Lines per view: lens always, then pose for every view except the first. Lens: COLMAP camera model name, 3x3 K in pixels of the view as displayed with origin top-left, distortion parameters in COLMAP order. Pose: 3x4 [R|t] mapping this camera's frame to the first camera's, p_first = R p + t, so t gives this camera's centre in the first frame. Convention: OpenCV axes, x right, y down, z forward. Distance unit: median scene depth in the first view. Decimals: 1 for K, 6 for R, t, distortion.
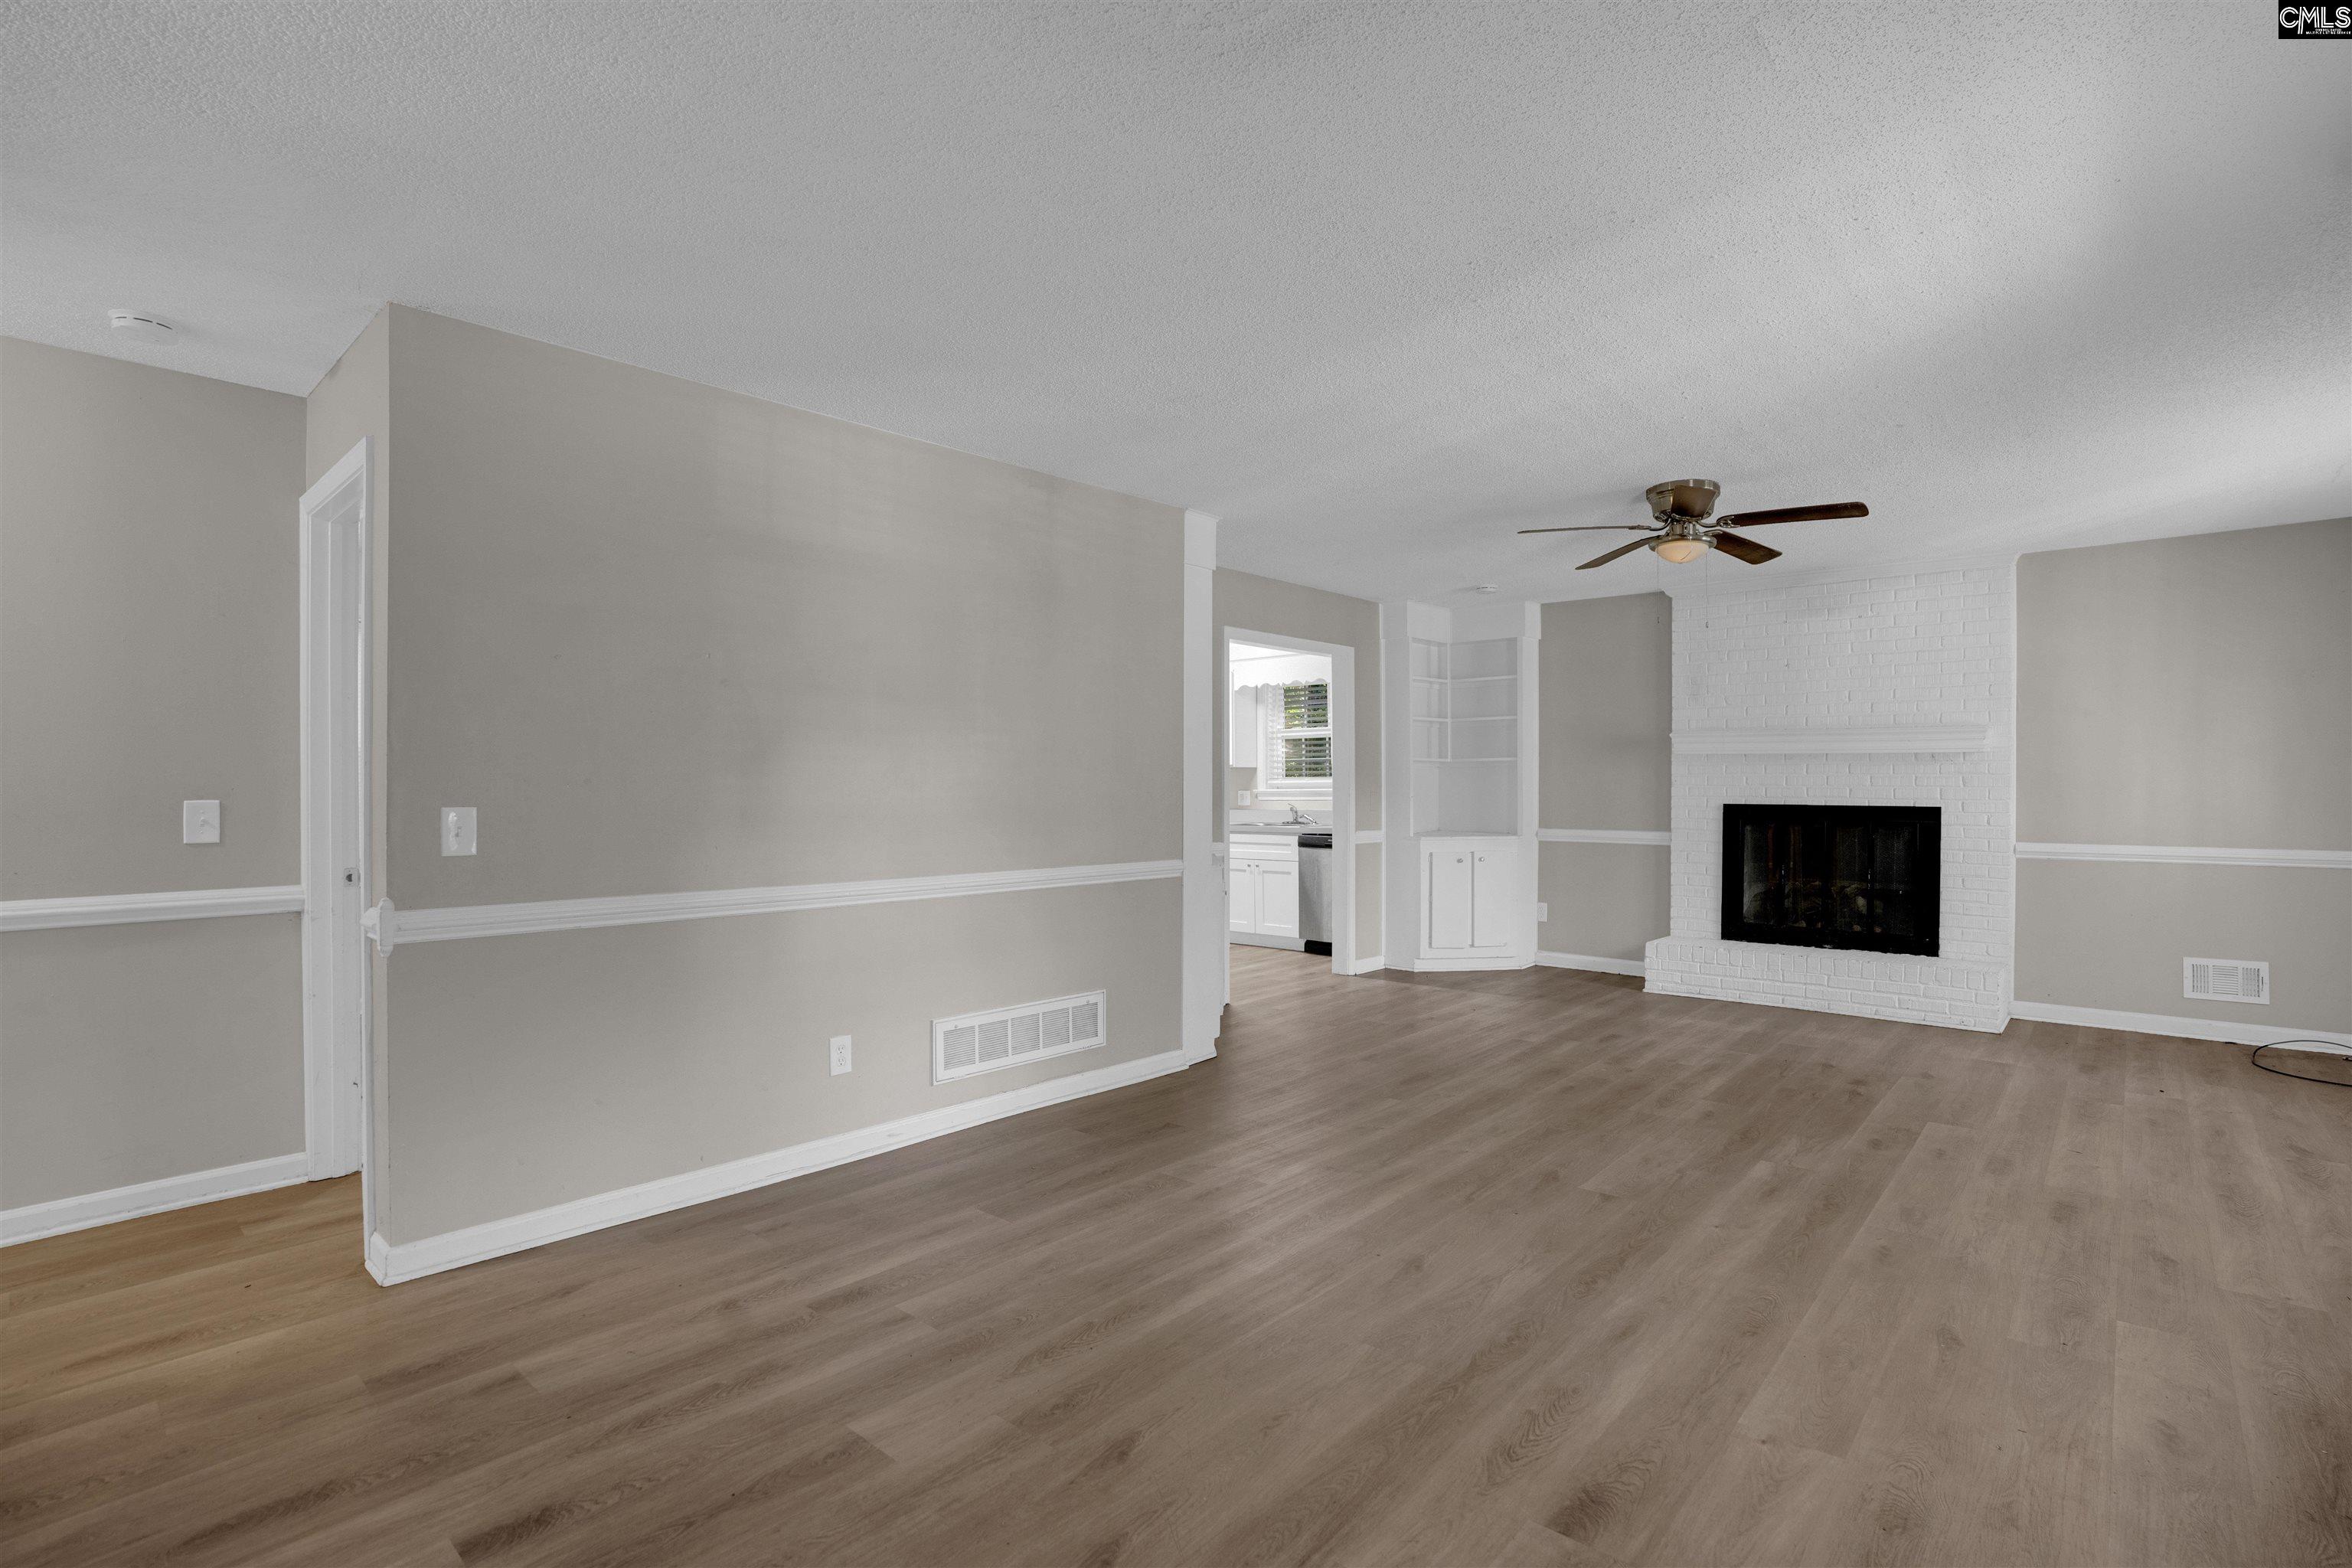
lens RADIAL K [[1106.2, 0, 1177.2], [0, 1106.2, 789.0], [0, 0, 1]] dist [-0.071877, 0.029744]
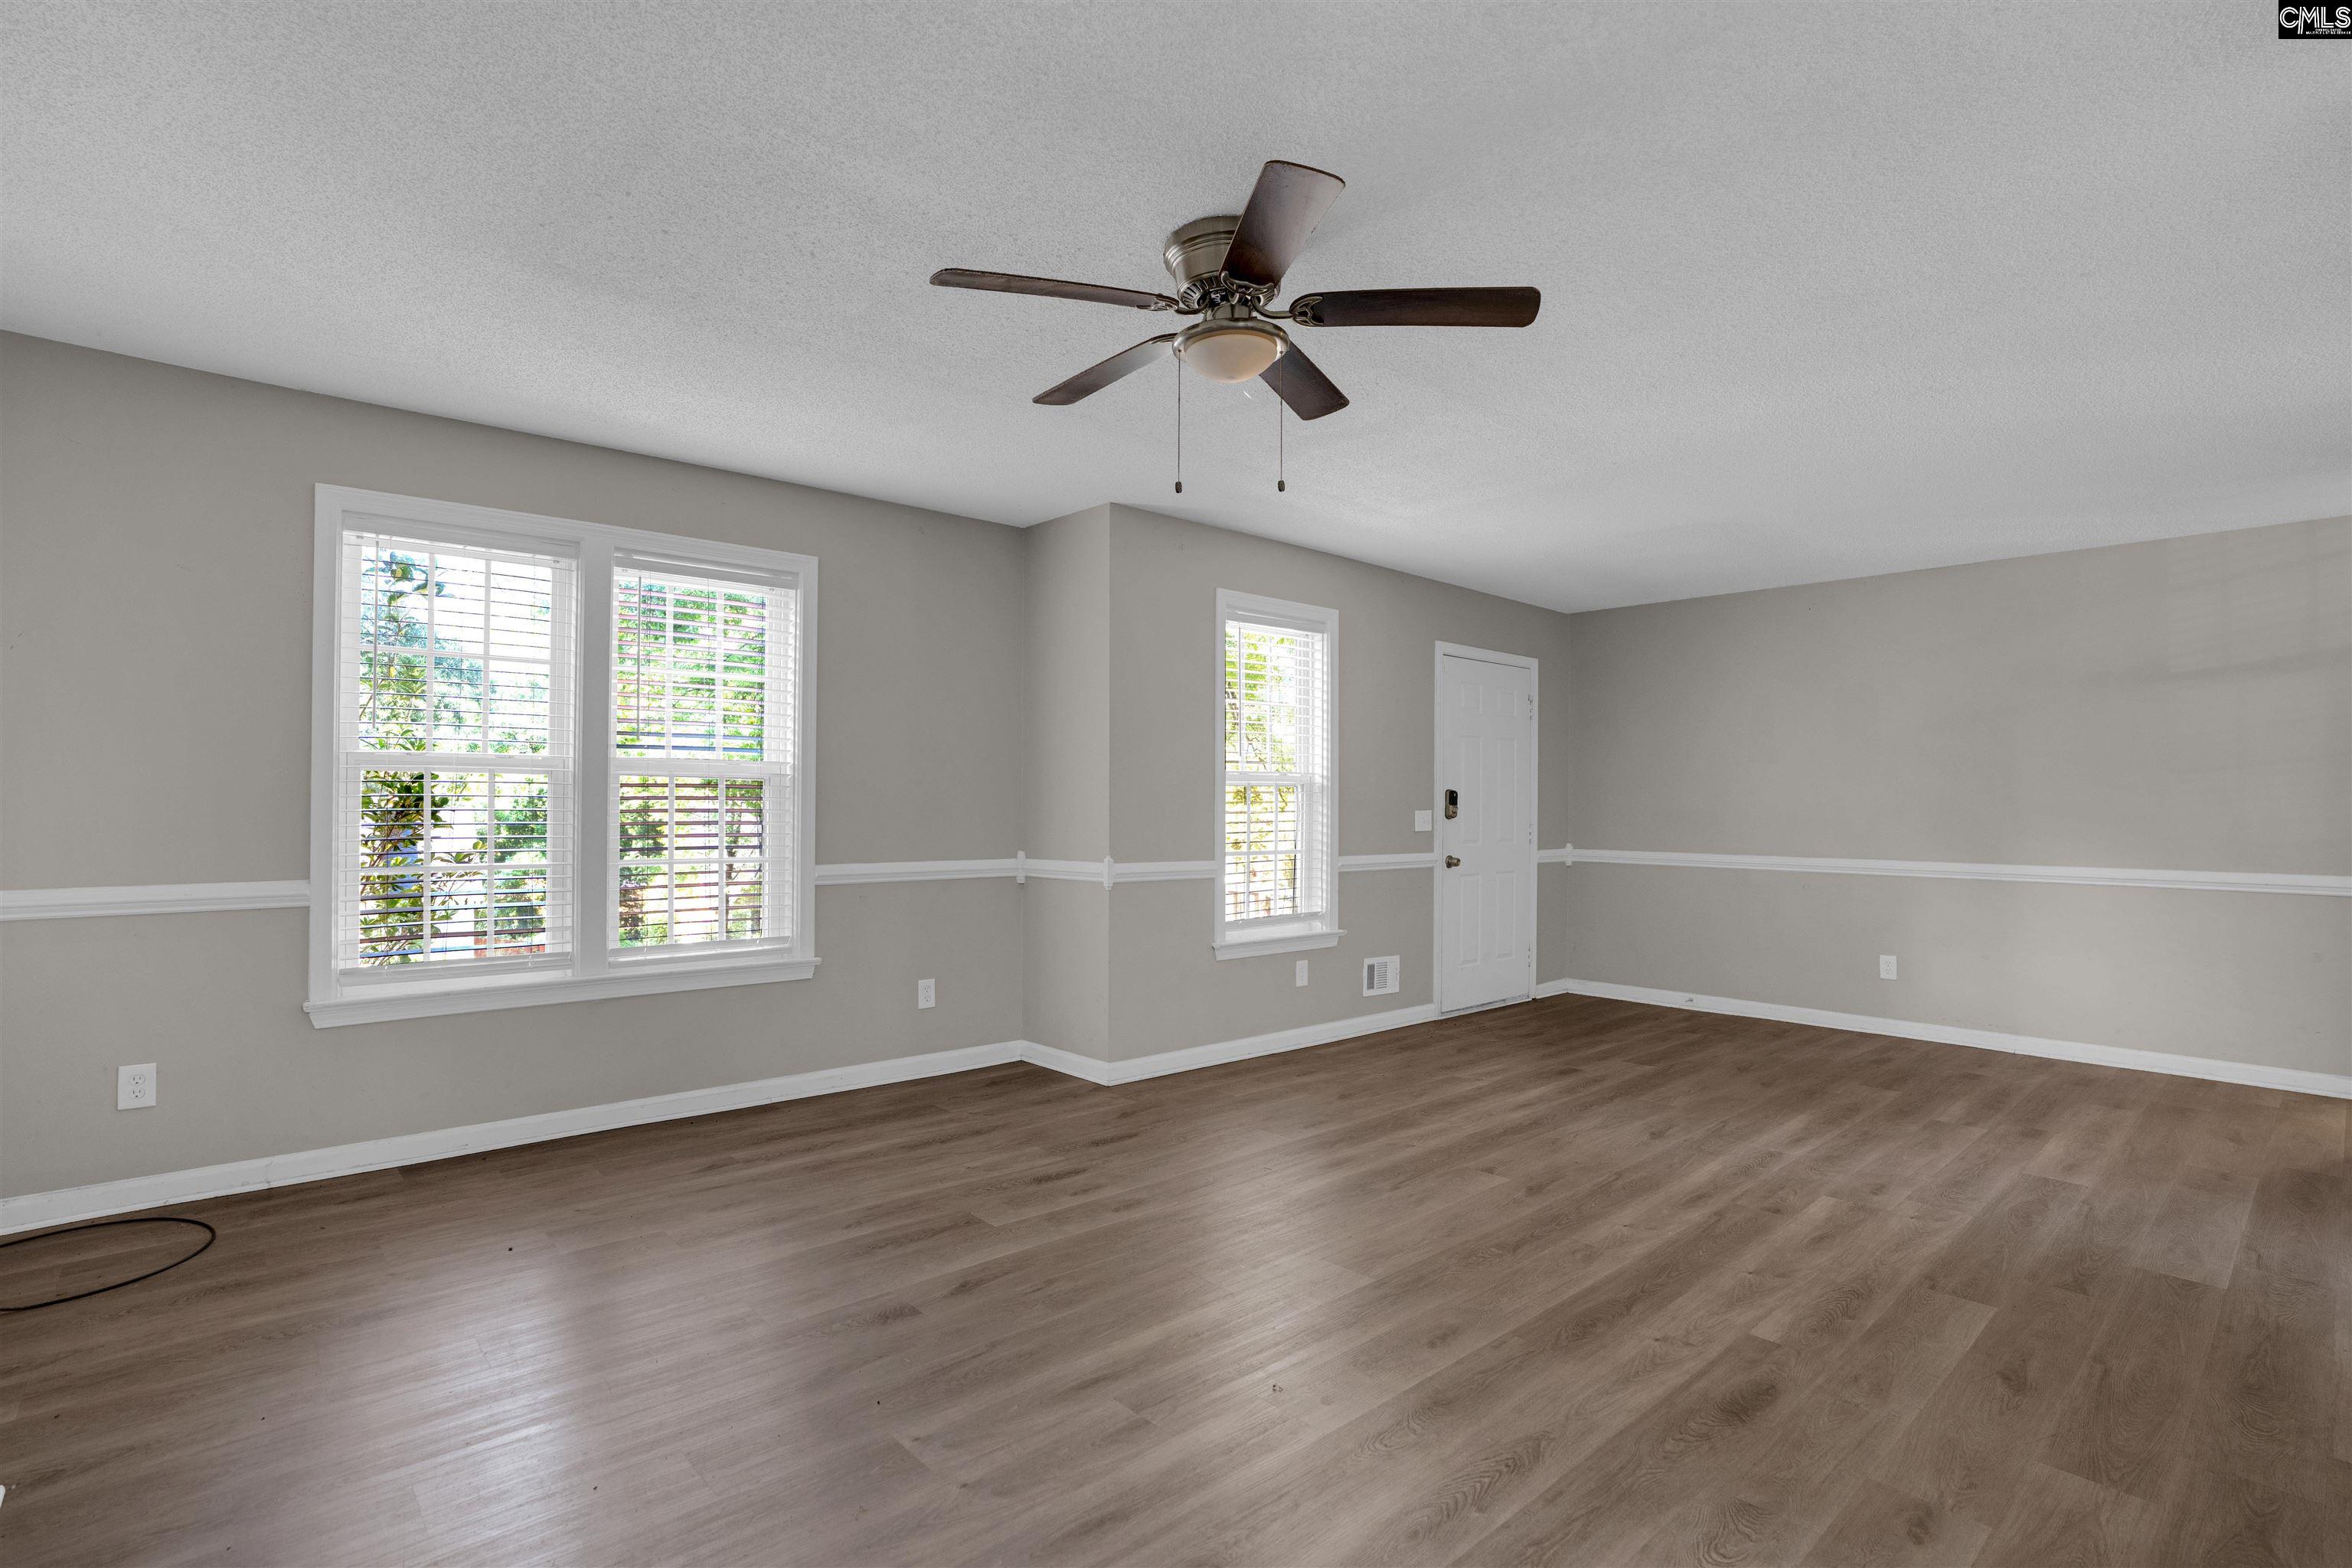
lens RADIAL K [[1106.2, 0, 1177.2], [0, 1106.2, 789.0], [0, 0, 1]] dist [-0.071877, 0.029744]
pose [[-0.994539, -0.003682, 0.104299, 0.472251], [-0.005196, 0.999885, -0.014247, 0.008756], [-0.104235, -0.014711, -0.994444, 1.691192]]
